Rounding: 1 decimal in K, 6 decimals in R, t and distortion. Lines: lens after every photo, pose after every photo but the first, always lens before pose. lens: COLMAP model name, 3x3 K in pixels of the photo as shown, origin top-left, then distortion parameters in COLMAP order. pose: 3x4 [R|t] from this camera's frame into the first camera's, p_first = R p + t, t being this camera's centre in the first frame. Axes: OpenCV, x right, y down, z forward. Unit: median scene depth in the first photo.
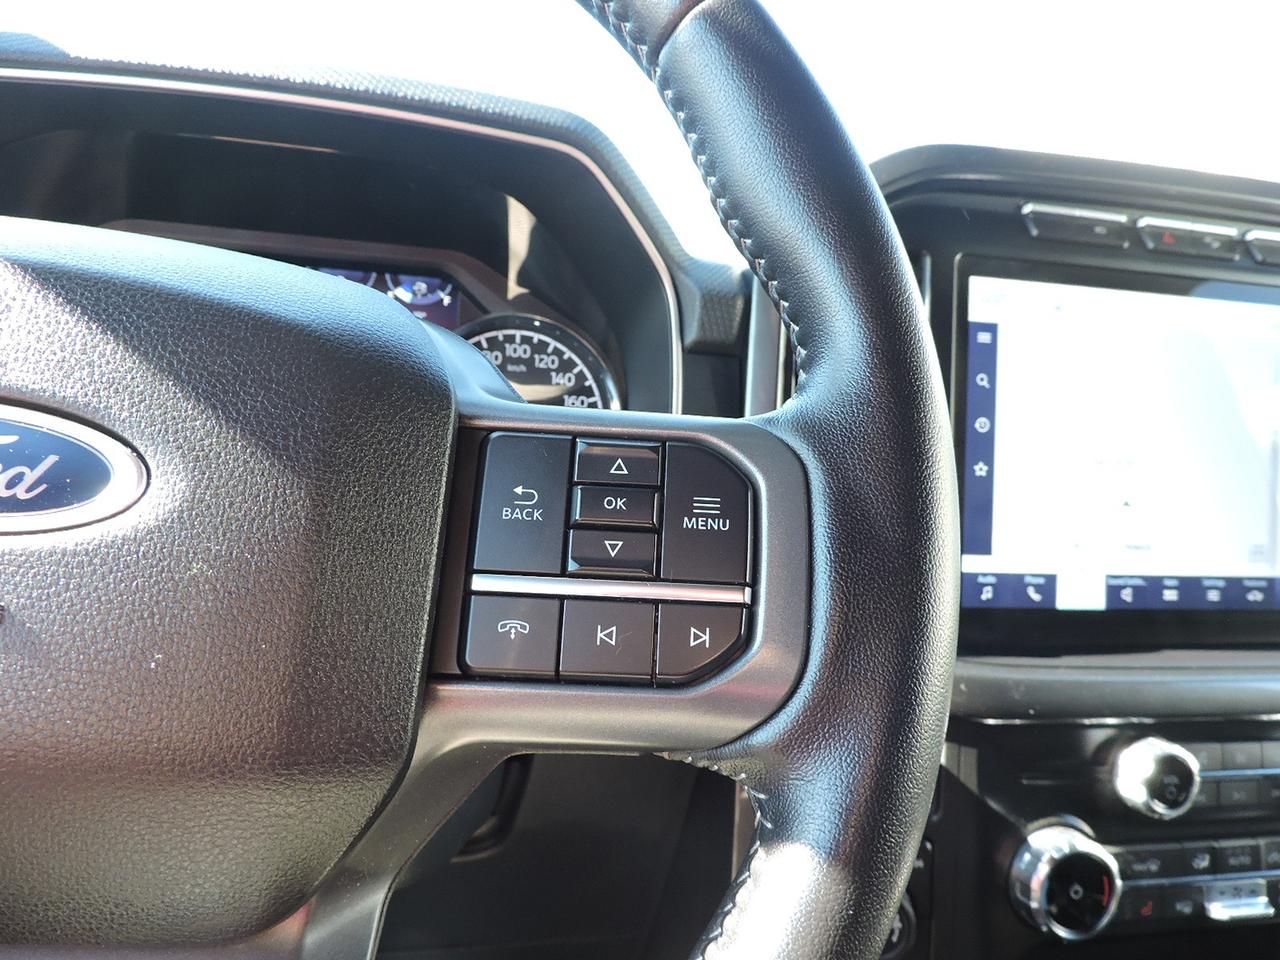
lens RADIAL K [[913.9, 0, 635.6], [0, 913.9, 484.7], [0, 0, 1]] dist [-0.024358, -0.003803]
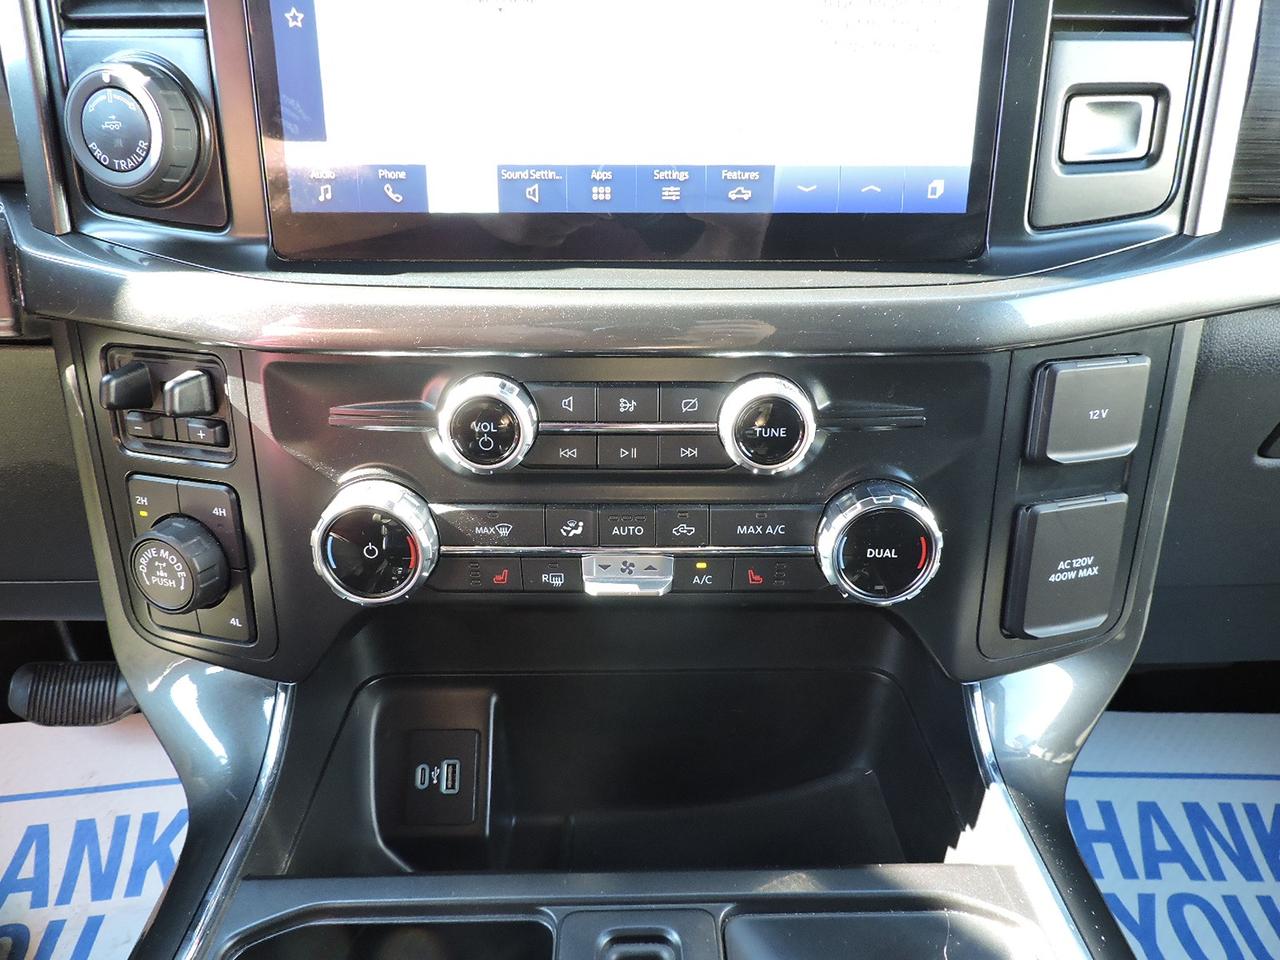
lens RADIAL K [[943.0, 0, 639.7], [0, 943.0, 473.7], [0, 0, 1]] dist [-0.015011, 0.001177]
pose [[0.982242, 0.028966, -0.185369, 0.802011], [0.033203, 0.945579, 0.323694, 0.094671], [0.184657, -0.324100, 0.927826, 0.228385]]
